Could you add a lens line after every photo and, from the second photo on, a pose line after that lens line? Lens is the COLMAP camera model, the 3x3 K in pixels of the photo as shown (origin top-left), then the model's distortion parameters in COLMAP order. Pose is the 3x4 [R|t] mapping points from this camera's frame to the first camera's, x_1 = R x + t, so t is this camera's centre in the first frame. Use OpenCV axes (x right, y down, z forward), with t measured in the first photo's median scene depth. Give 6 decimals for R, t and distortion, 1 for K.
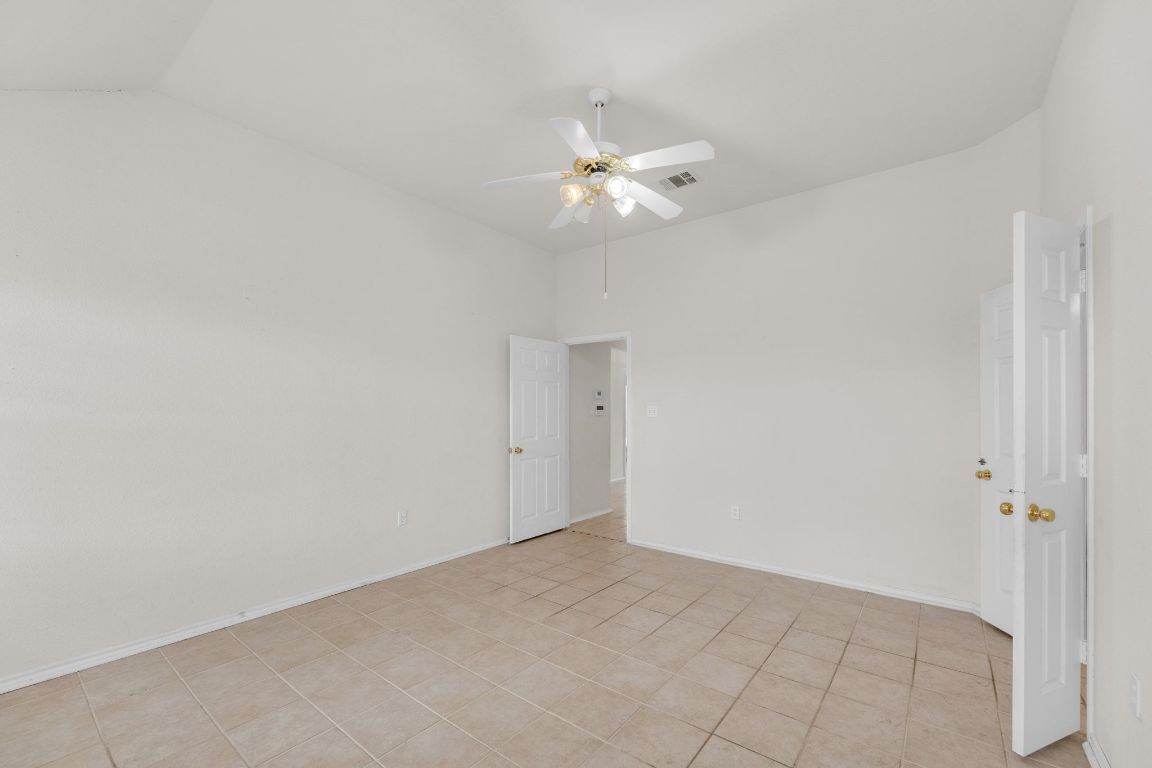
lens RADIAL K [[472.7, 0, 571.0], [0, 472.7, 407.2], [0, 0, 1]] dist [0.001619, 0.000724]
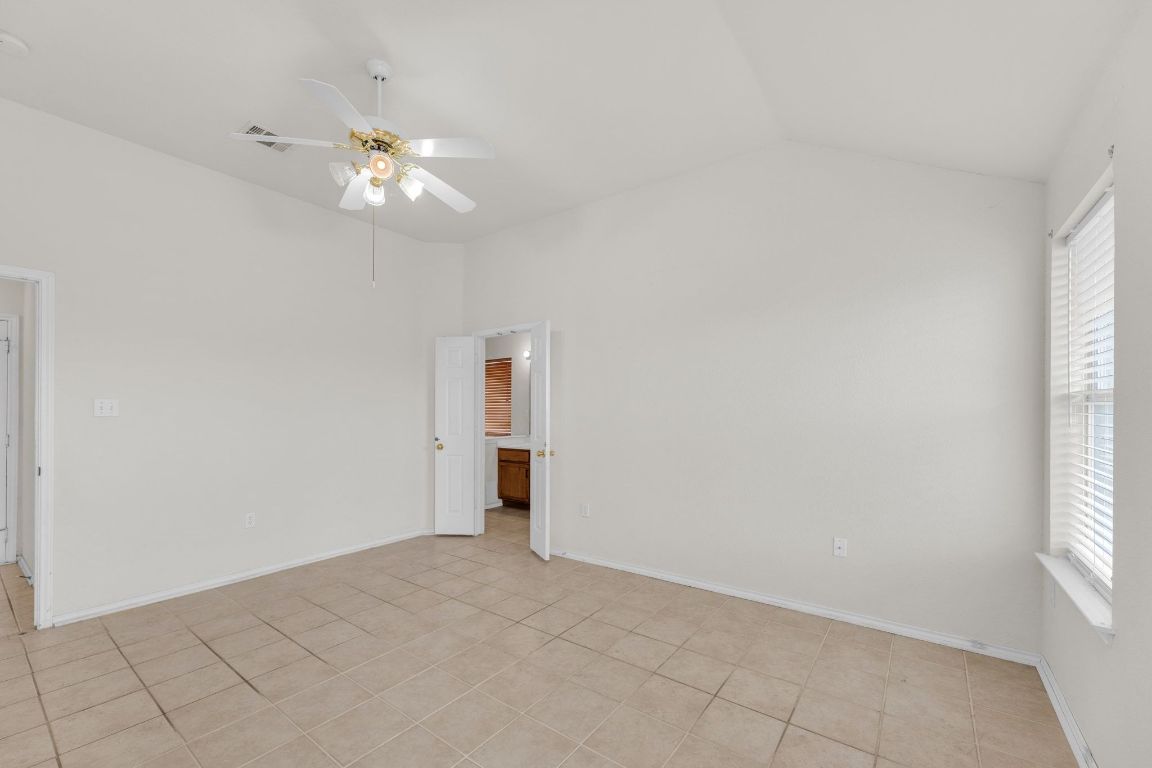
lens RADIAL K [[472.7, 0, 571.3], [0, 472.7, 411.5], [0, 0, 1]] dist [0.001619, 0.000724]
pose [[-0.027638, -0.003057, 0.999613, -0.590159], [-0.012308, 0.999921, 0.002717, 0.005396], [-0.999542, -0.012228, -0.027674, 0.427247]]
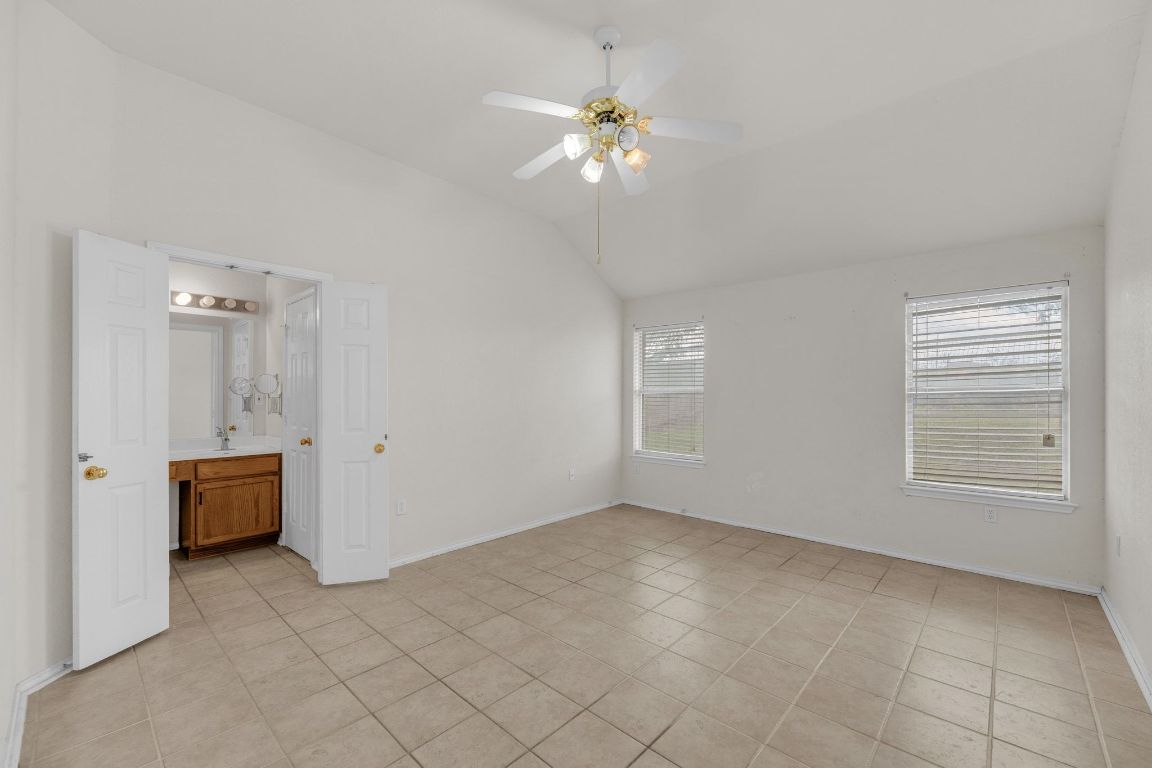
lens RADIAL K [[472.7, 0, 578.9], [0, 472.7, 395.4], [0, 0, 1]] dist [0.001619, 0.000724]
pose [[-0.998200, -0.004240, 0.059820, 0.036899], [-0.005164, 0.999870, -0.015306, 0.018204], [-0.059747, -0.015588, -0.998092, 1.256899]]
